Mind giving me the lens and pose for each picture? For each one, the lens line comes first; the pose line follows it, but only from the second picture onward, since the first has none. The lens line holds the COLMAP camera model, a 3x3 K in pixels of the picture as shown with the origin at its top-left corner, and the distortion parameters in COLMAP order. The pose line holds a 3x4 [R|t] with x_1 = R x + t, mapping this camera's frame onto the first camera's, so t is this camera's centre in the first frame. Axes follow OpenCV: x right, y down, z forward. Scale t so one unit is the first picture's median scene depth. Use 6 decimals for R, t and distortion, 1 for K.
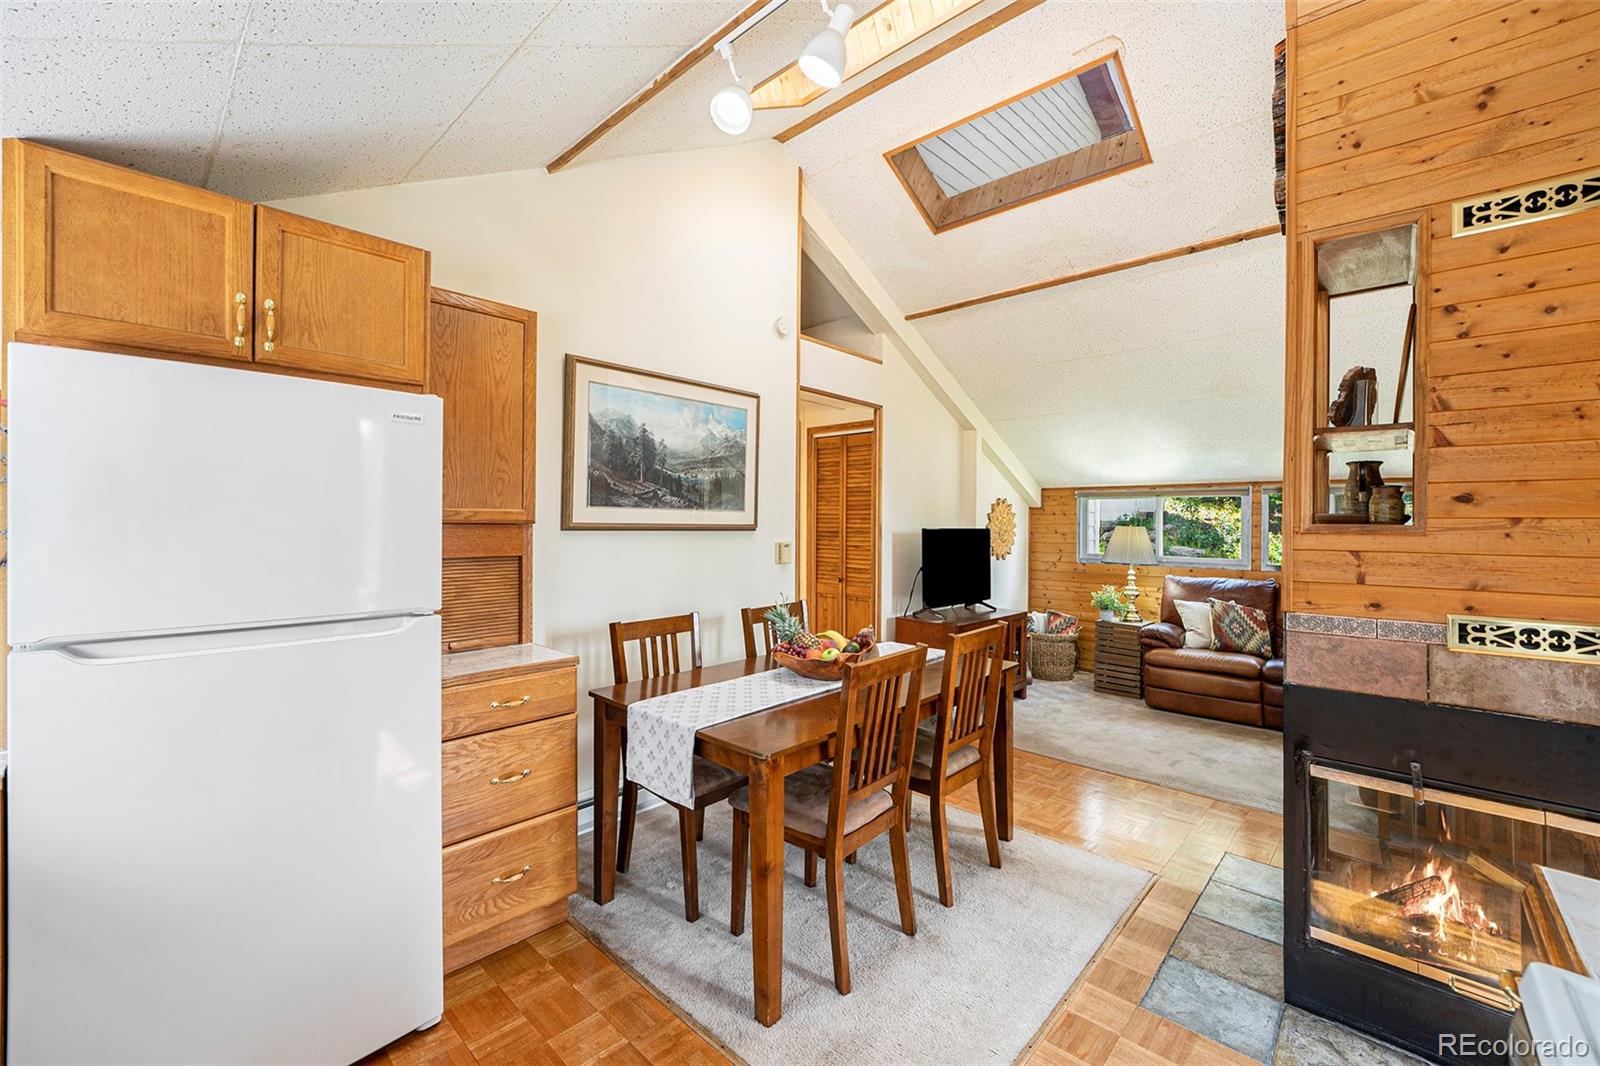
lens RADIAL K [[661.8, 0, 785.4], [0, 661.8, 538.4], [0, 0, 1]] dist [-0.028254, 0.004724]
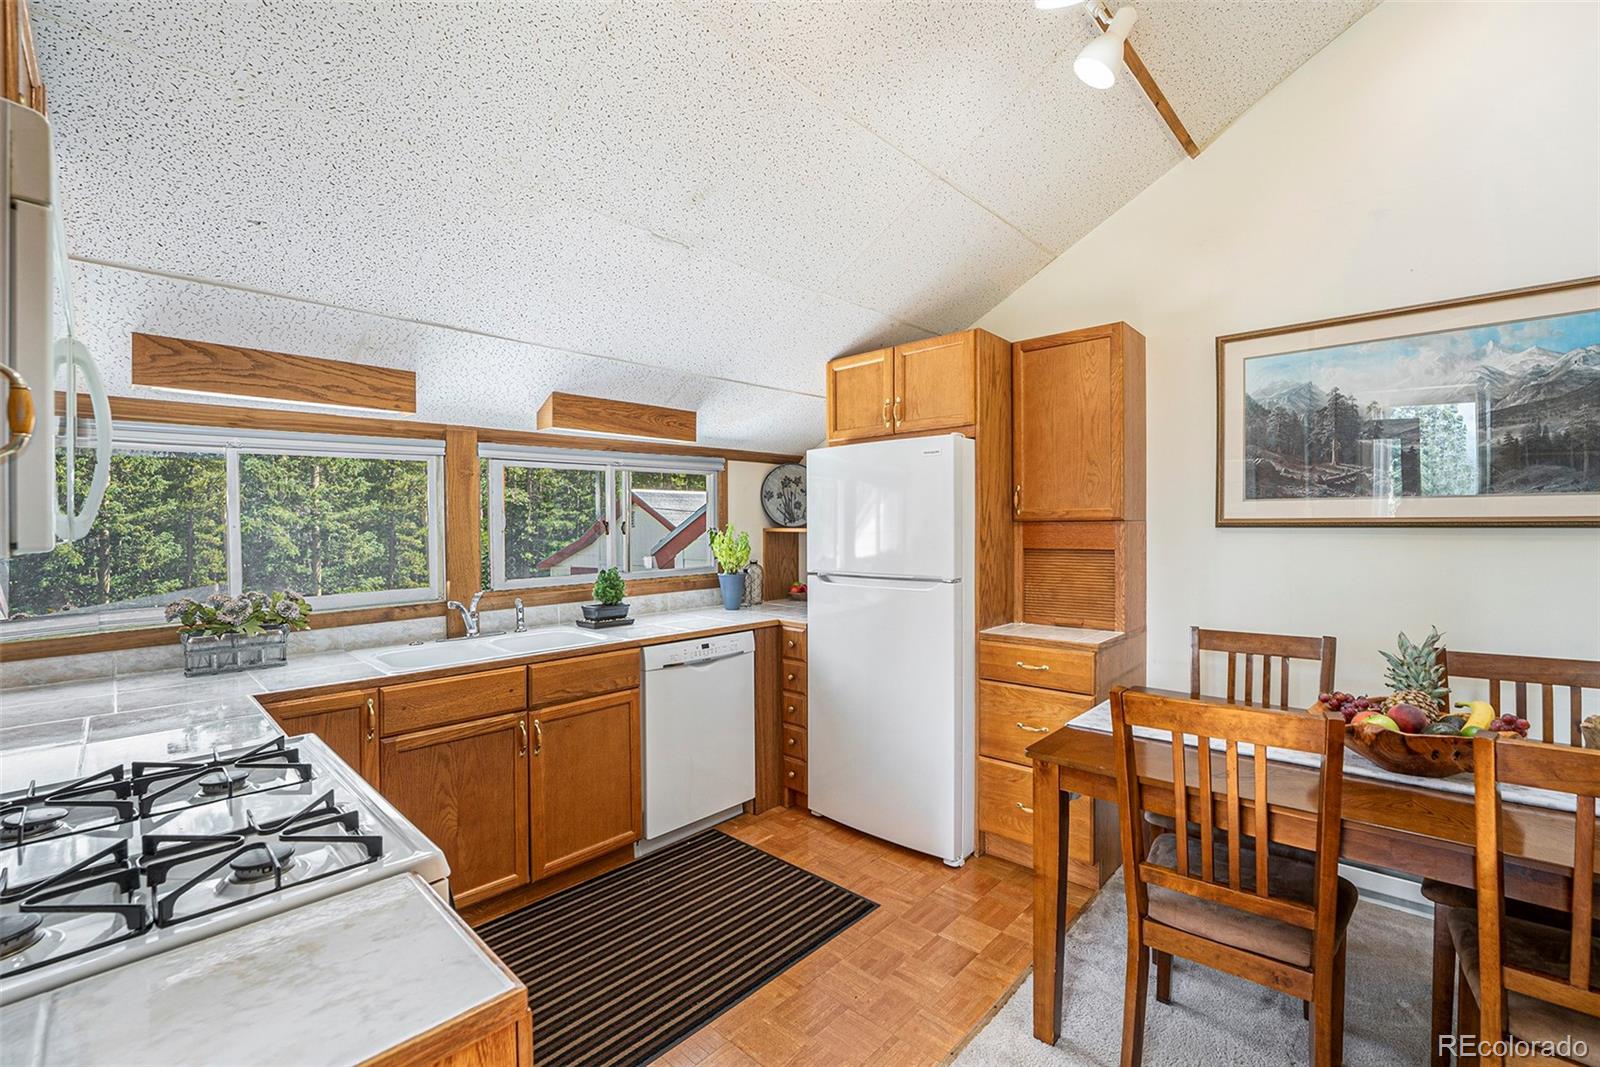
lens RADIAL K [[661.8, 0, 789.2], [0, 661.8, 537.3], [0, 0, 1]] dist [-0.028254, 0.004724]
pose [[-0.012390, 0.010419, -0.999869, 0.549919], [-0.018736, 0.999768, 0.010650, 0.003338], [0.999748, 0.018866, -0.012191, 0.378832]]
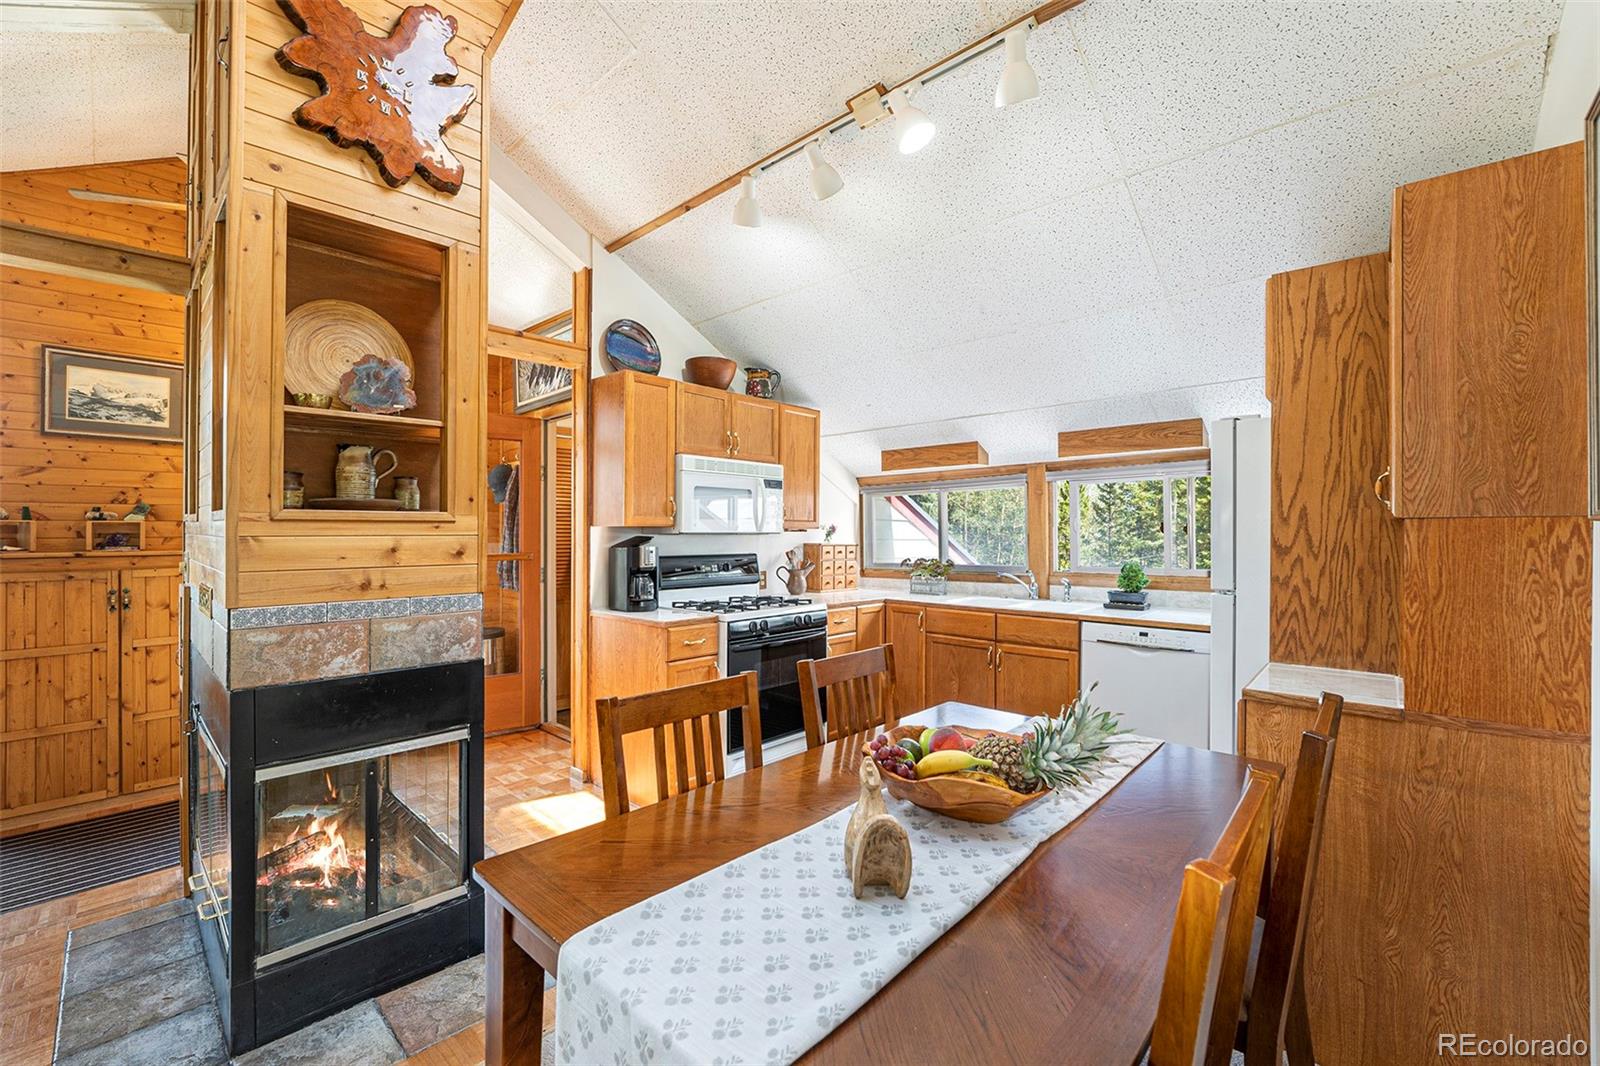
lens RADIAL K [[661.8, 0, 799.7], [0, 661.8, 547.8], [0, 0, 1]] dist [-0.028254, 0.004724]
pose [[-0.999763, -0.010365, -0.019142, 0.164727], [-0.011256, 0.998830, 0.047040, -0.012286], [0.018632, 0.047245, -0.998710, 1.339311]]
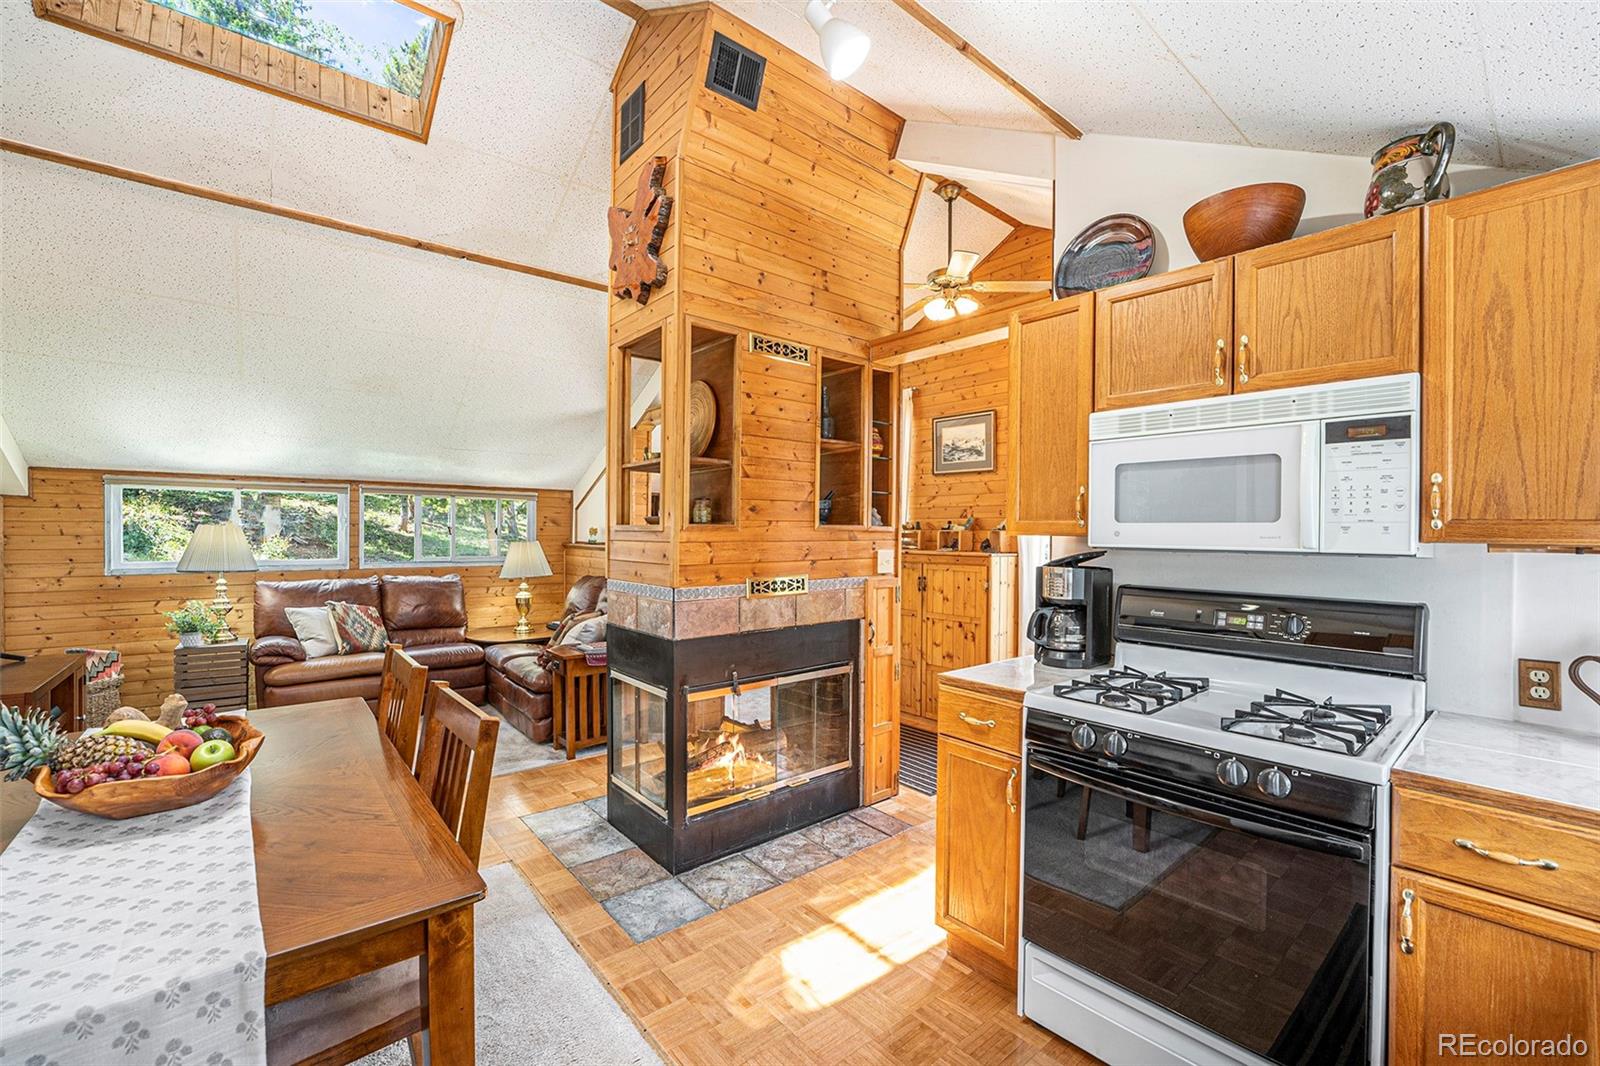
lens RADIAL K [[661.8, 0, 799.2], [0, 661.8, 540.4], [0, 0, 1]] dist [-0.028254, 0.004724]
pose [[0.092994, -0.021374, 0.995437, -0.368404], [0.016040, 0.999672, 0.019966, -0.006360], [-0.995537, 0.014110, 0.093306, 0.393210]]
